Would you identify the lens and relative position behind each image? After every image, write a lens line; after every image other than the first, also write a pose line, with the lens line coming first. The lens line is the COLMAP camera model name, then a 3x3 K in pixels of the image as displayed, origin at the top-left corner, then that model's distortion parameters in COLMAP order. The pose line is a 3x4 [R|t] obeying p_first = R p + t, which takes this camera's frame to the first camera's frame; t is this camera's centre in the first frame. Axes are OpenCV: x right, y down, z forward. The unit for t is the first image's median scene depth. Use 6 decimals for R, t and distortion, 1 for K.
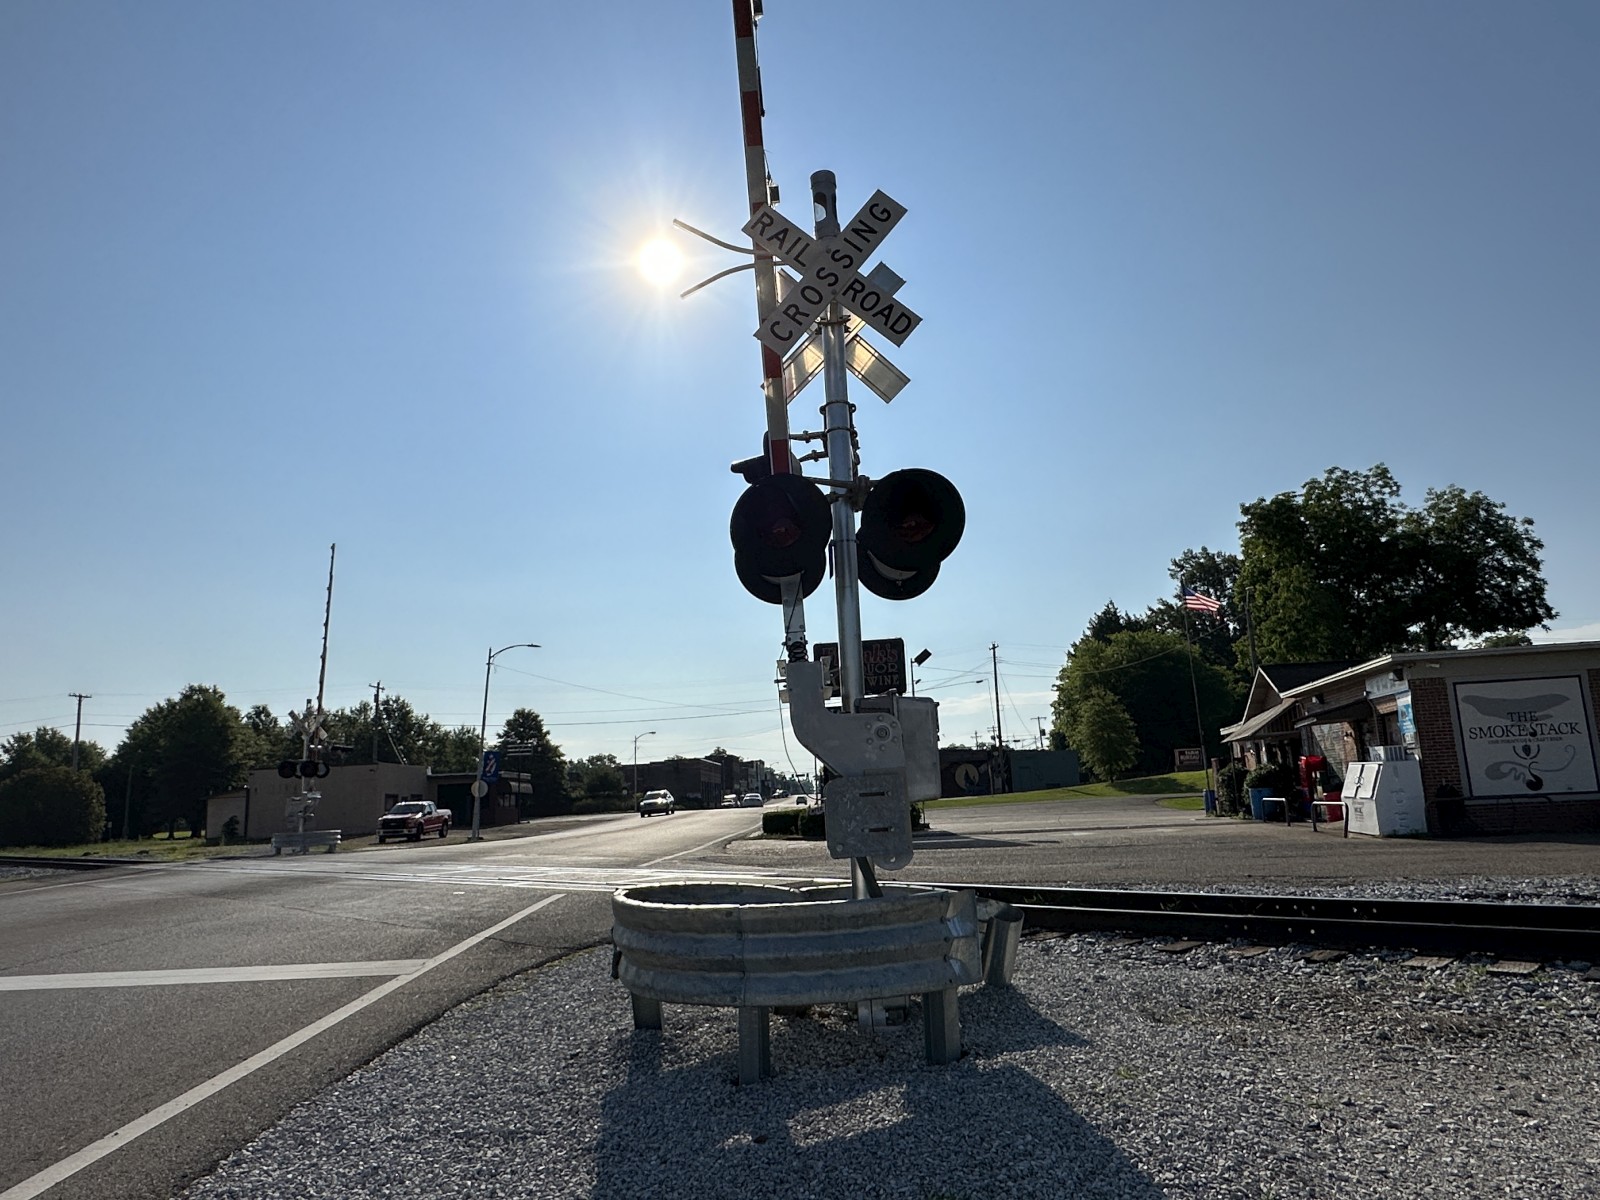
lens RADIAL K [[1001.1, 0, 800.0], [0, 1001.1, 600.0], [0, 0, 1]] dist [-0.006211, 0.003944]
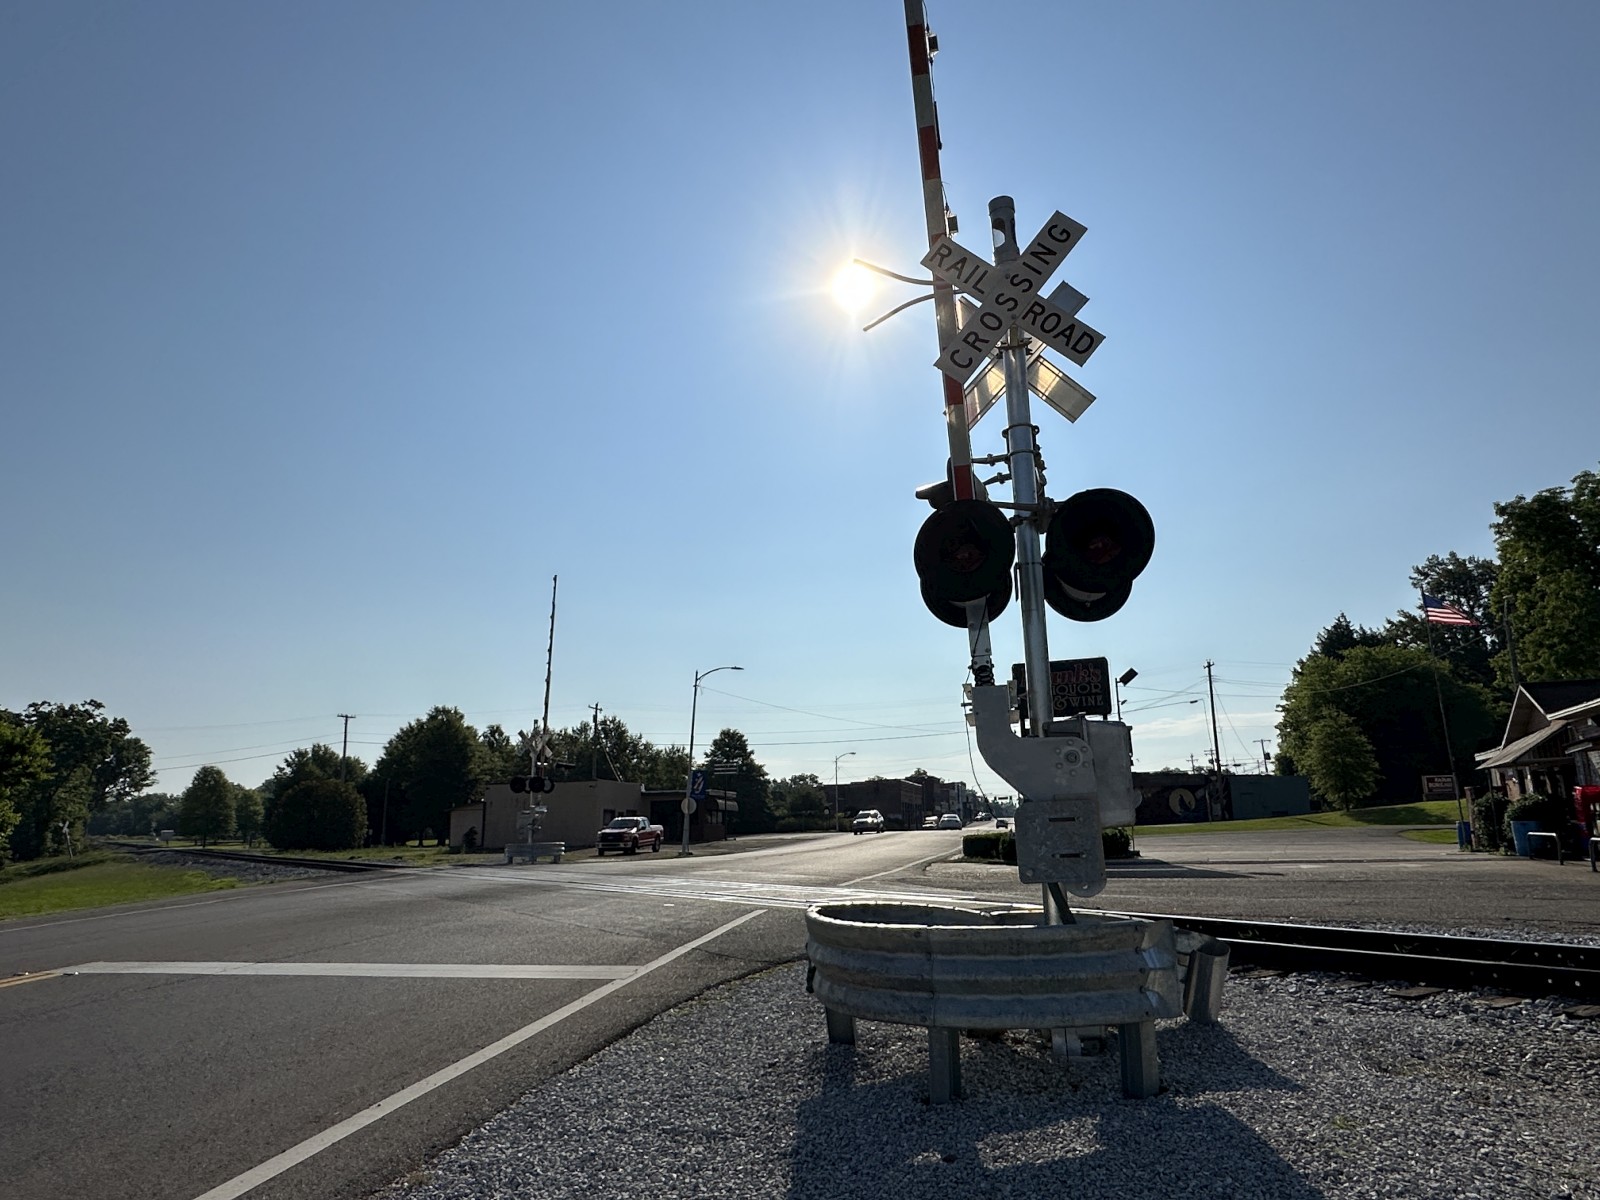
lens RADIAL K [[1001.1, 0, 800.0], [0, 1001.1, 600.0], [0, 0, 1]] dist [-0.006211, 0.003944]
pose [[0.980309, -0.021948, -0.196244, 0.003622], [0.018000, 0.999599, -0.021881, -0.001247], [0.196645, 0.017917, 0.980311, -0.005384]]
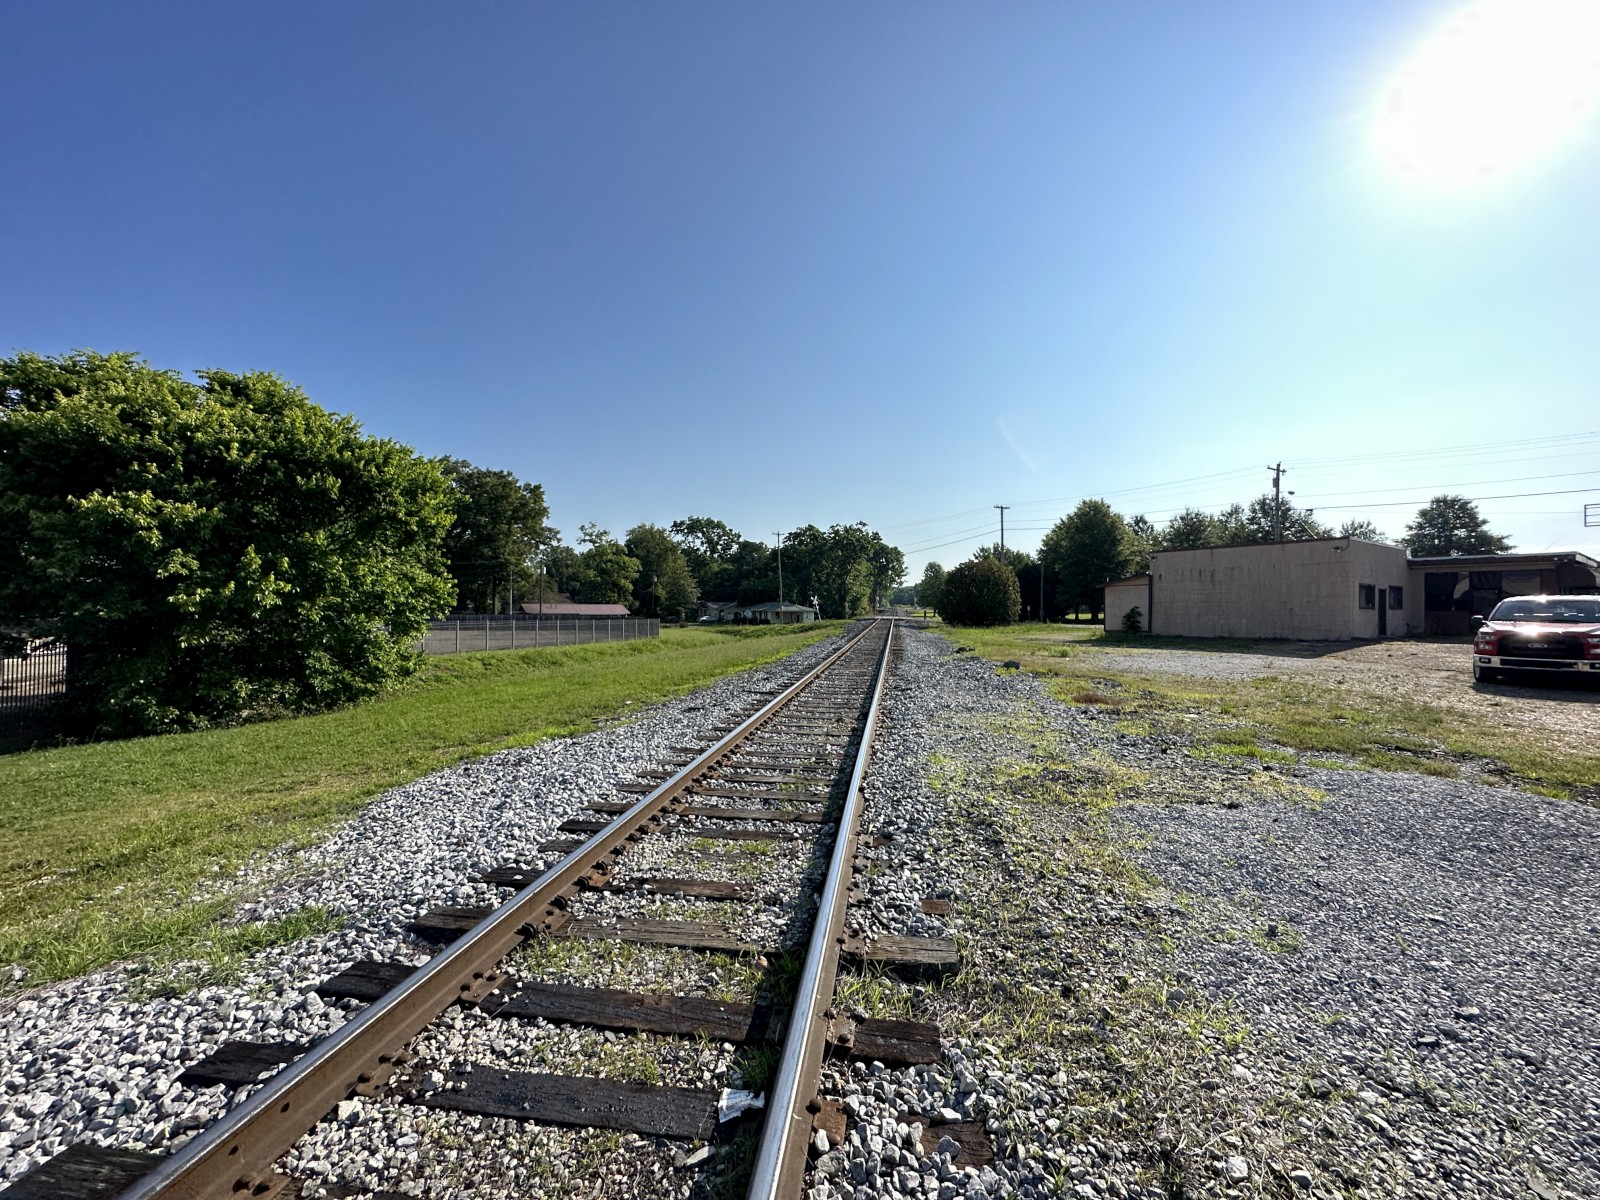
lens RADIAL K [[647.2, 0, 805.2], [0, 647.2, 608.6], [0, 0, 1]] dist [0.000194, 0.000426]
pose [[0.577507, 0.044988, -0.815145, -0.280771], [0.133277, 0.979890, 0.148503, 0.098806], [0.805433, -0.194401, 0.559898, 0.466784]]
